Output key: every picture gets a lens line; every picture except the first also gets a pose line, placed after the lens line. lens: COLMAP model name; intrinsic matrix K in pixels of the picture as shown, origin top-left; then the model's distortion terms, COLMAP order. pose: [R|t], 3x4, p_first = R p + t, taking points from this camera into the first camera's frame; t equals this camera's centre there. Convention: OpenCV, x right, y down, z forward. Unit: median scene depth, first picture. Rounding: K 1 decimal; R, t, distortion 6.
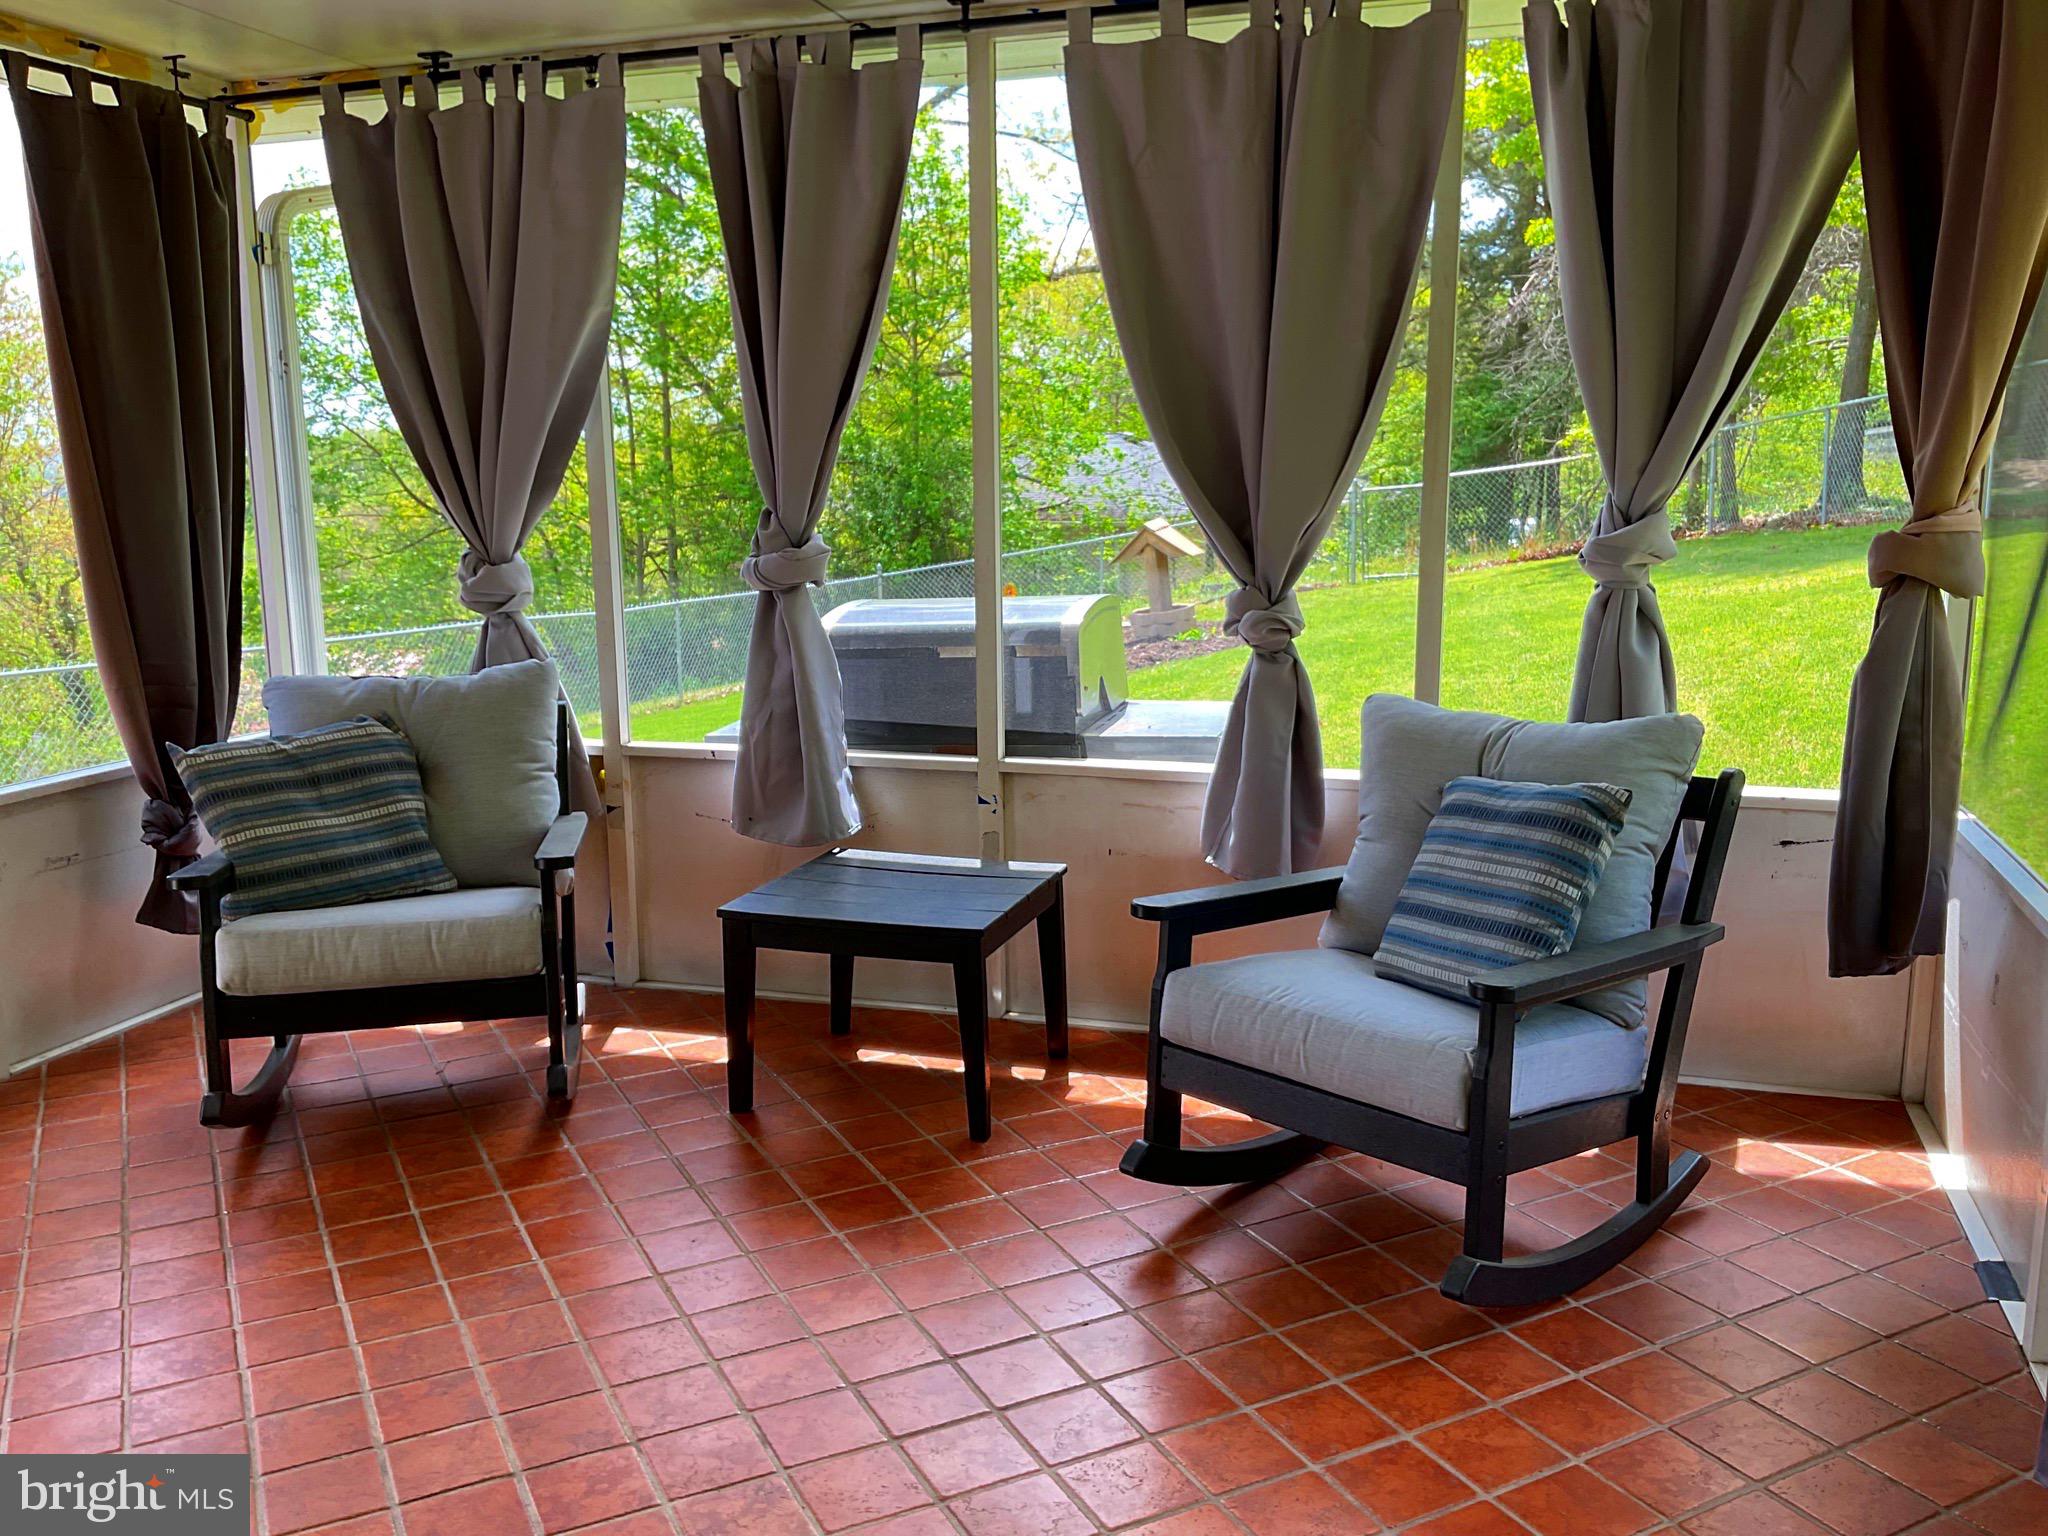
lens RADIAL K [[1697.8, 0, 1020.5], [0, 1697.8, 765.0], [0, 0, 1]] dist [0.129598, -0.268494]
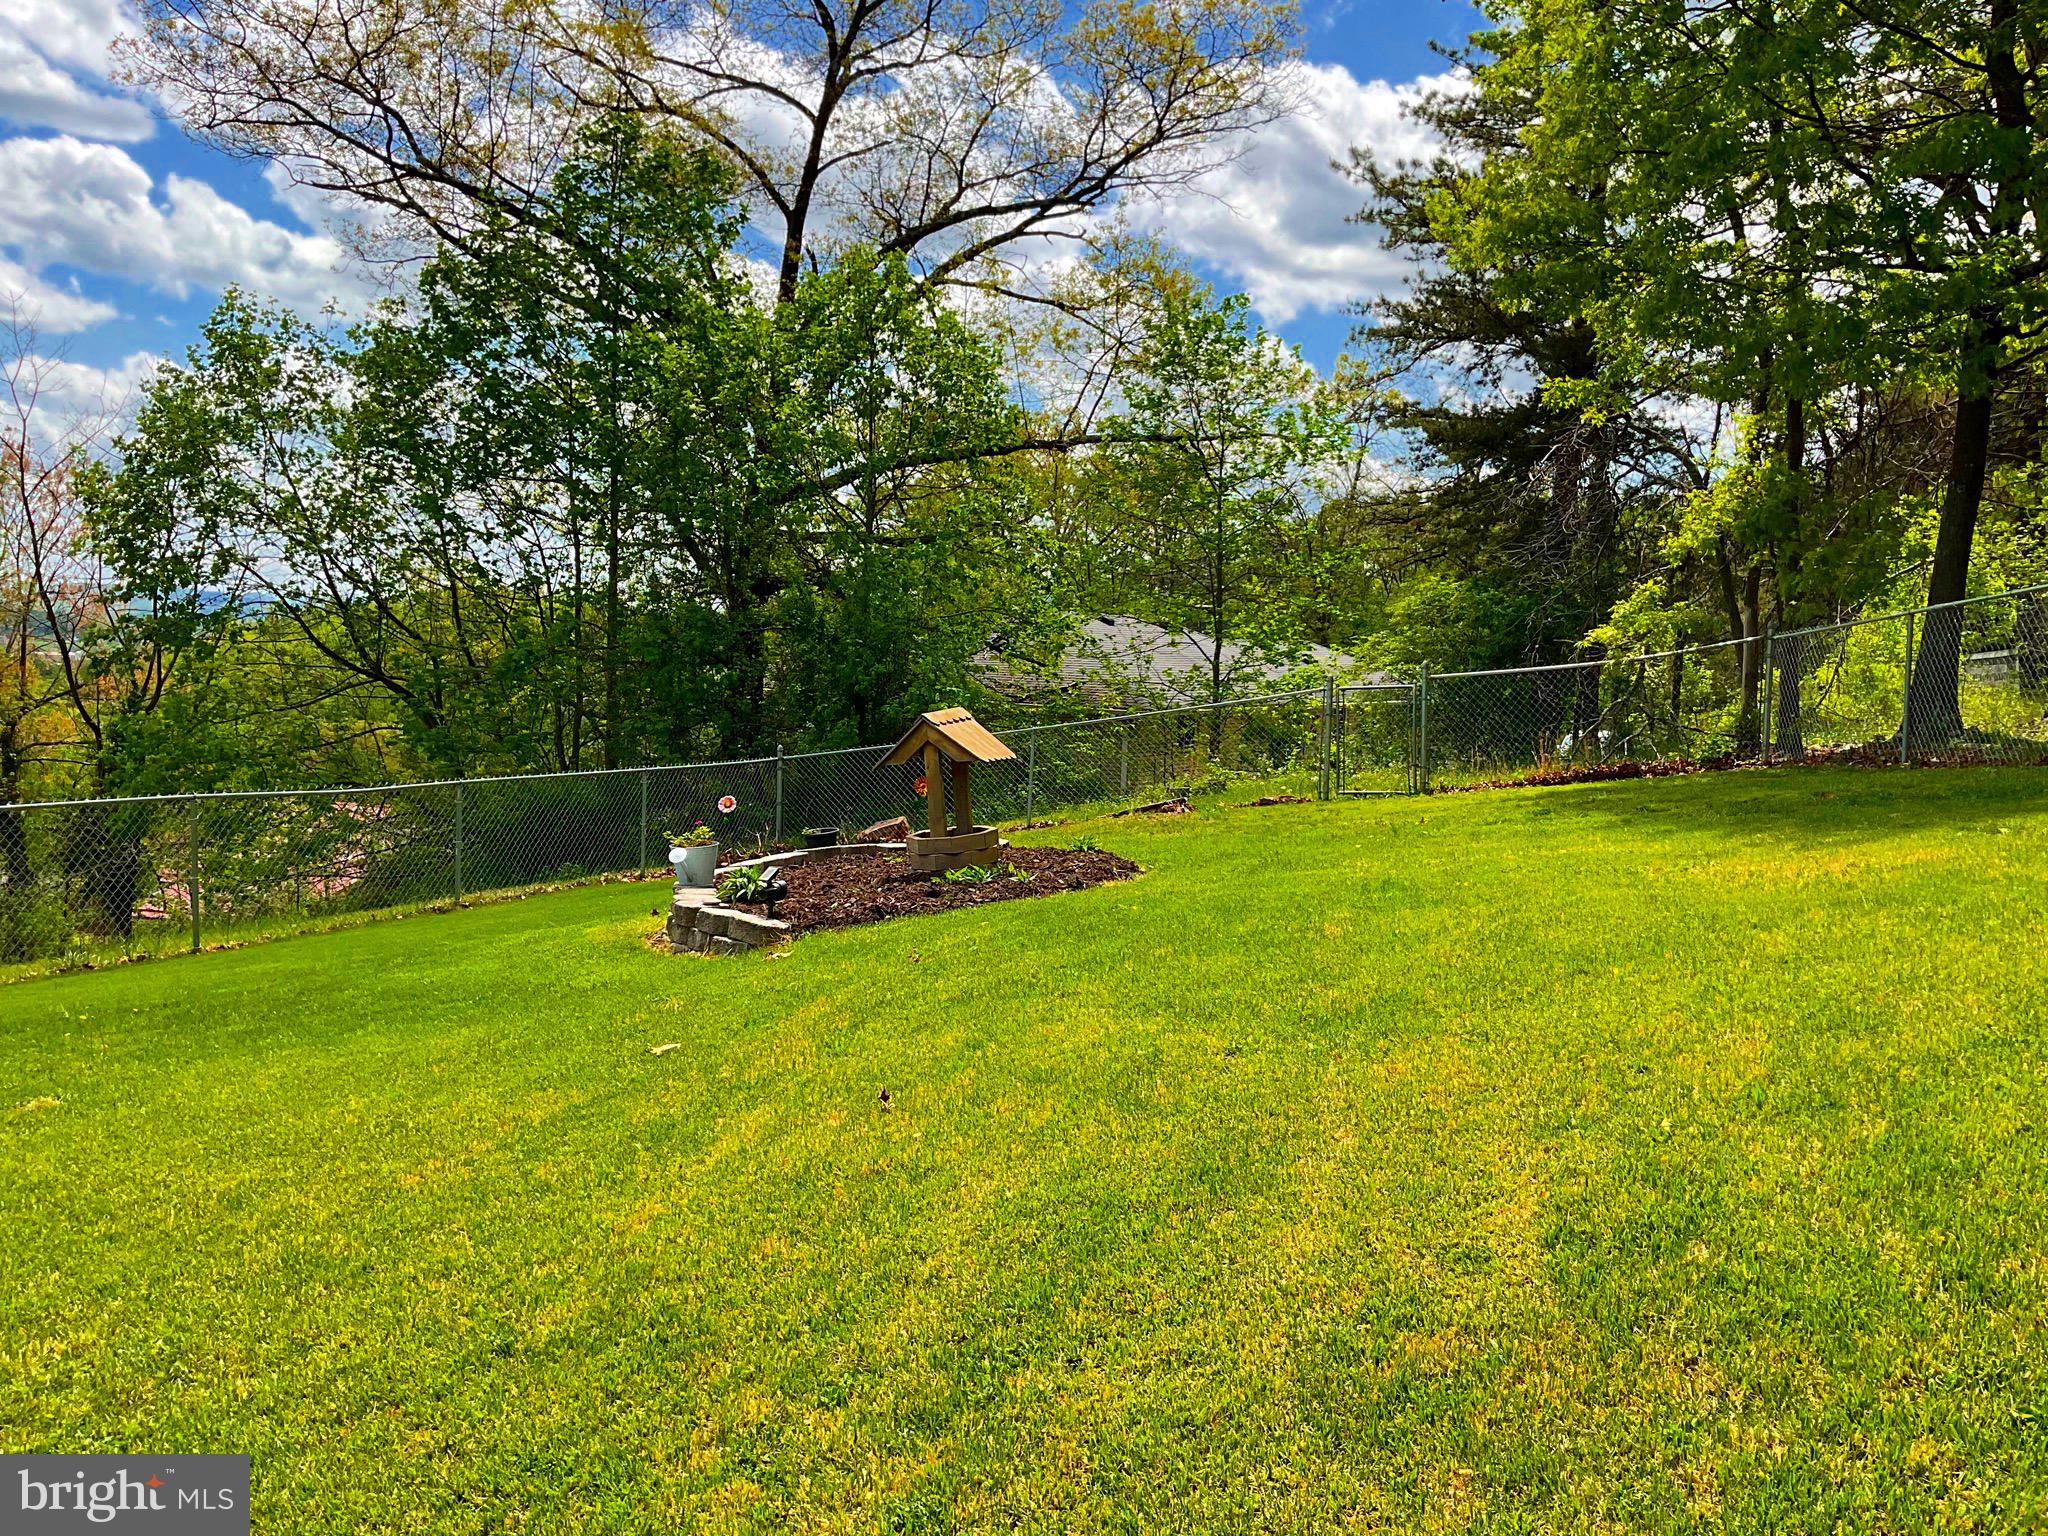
lens RADIAL K [[1697.8, 0, 1020.5], [0, 1697.8, 765.0], [0, 0, 1]] dist [0.129598, -0.268494]
pose [[0.997250, 0.052131, -0.052684, 0.111413], [-0.057374, 0.992975, -0.103480, -0.035366], [0.046920, 0.106218, 0.993235, 0.213919]]
